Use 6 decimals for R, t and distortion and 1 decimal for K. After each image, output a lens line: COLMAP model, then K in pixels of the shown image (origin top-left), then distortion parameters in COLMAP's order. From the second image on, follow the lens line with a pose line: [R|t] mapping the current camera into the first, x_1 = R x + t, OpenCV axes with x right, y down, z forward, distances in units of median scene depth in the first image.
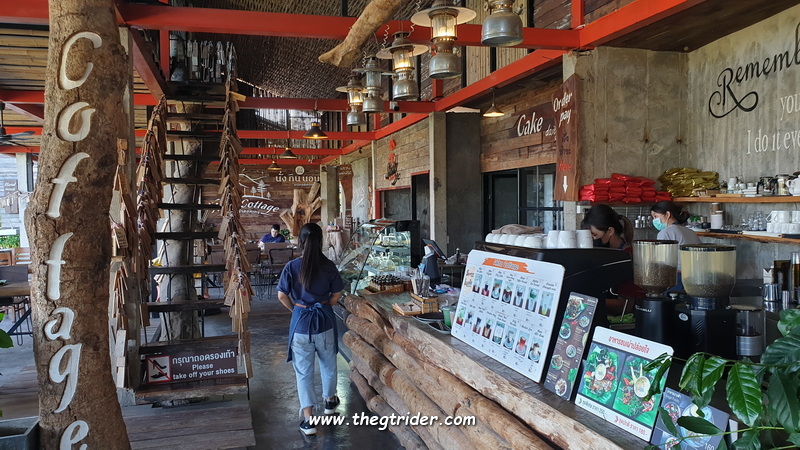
lens RADIAL K [[614.8, 0, 400.0], [0, 614.8, 225.0], [0, 0, 1]] dist [0.117247, -0.001643]
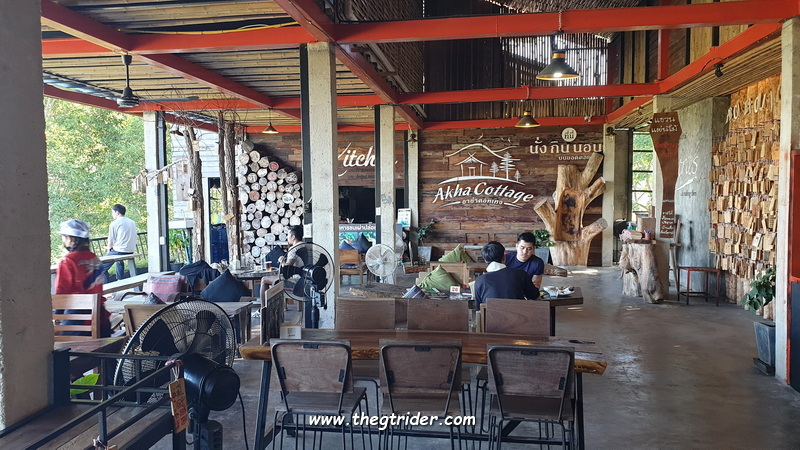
lens RADIAL K [[614.8, 0, 400.0], [0, 614.8, 225.0], [0, 0, 1]] dist [0.117247, -0.001643]
pose [[0.917348, 0.027063, -0.397165, -0.069113], [-0.016310, 0.999404, 0.030429, -0.014562], [0.397751, -0.021436, 0.917243, 0.366158]]
